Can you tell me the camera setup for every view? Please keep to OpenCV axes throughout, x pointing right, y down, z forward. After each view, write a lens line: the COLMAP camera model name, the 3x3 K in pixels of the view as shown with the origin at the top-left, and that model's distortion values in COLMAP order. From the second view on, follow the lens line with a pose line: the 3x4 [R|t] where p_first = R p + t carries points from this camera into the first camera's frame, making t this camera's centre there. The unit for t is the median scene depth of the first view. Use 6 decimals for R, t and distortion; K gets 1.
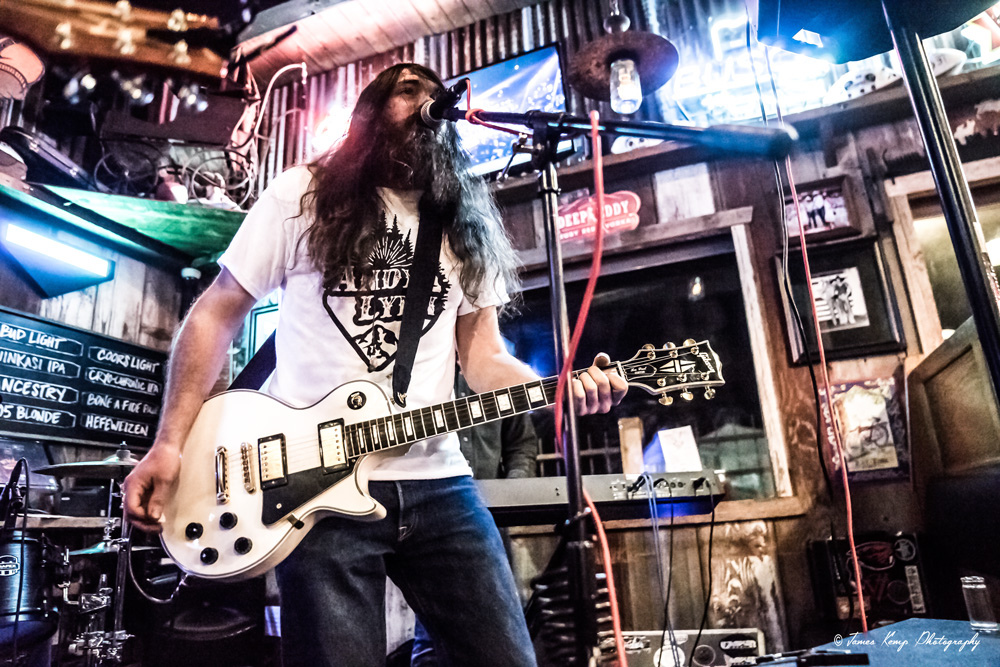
lens RADIAL K [[688.1, 0, 495.0], [0, 688.1, 331.5], [0, 0, 1]] dist [-0.124378, 0.086997]
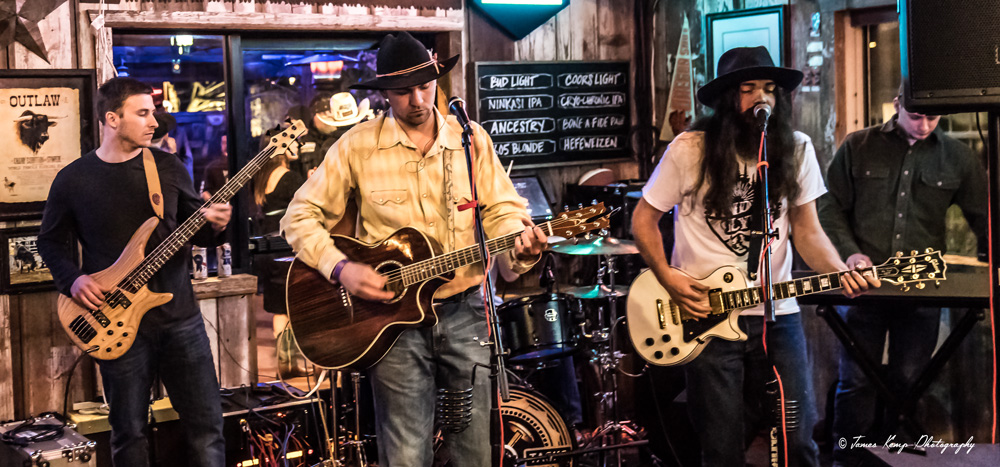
lens RADIAL K [[1207.6, 0, 386.0], [0, 1207.6, 197.2], [0, 0, 1]] dist [-0.010456, -0.003677]
pose [[0.792602, 0.058934, -0.606884, 0.368033], [0.173435, 0.932414, 0.317056, -0.464146], [0.584553, -0.356555, 0.728812, -0.658820]]
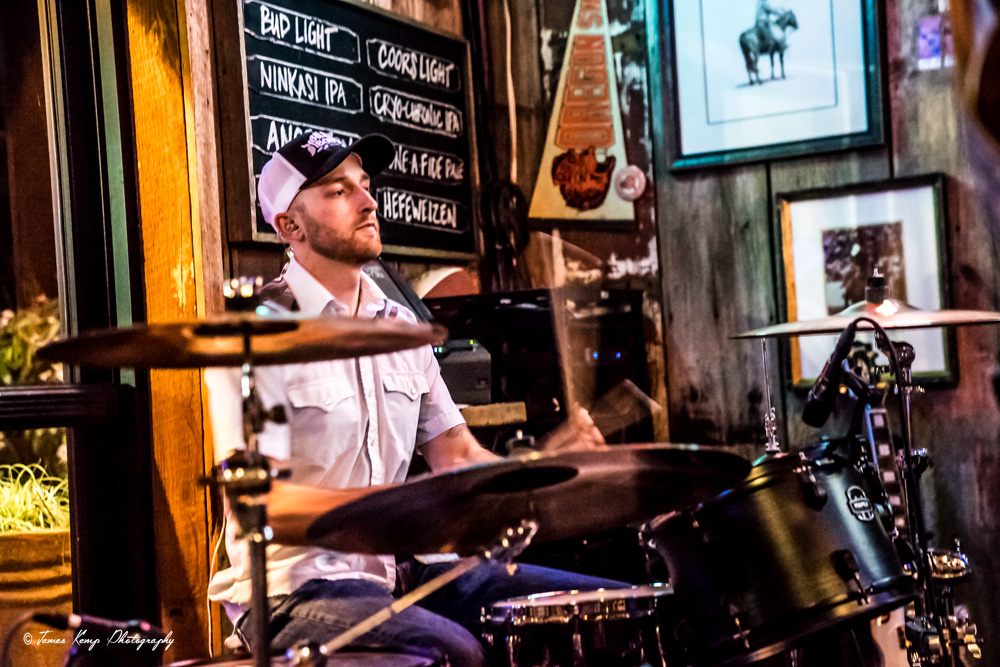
lens RADIAL K [[1838.0, 0, 500.0], [0, 1838.0, 333.5], [0, 0, 1]] dist [0.390208, -0.032734]
pose [[0.998687, -0.015895, -0.048709, -0.463710], [0.027624, 0.967699, 0.250592, -0.099370], [0.043152, -0.251608, 0.966867, -0.275298]]
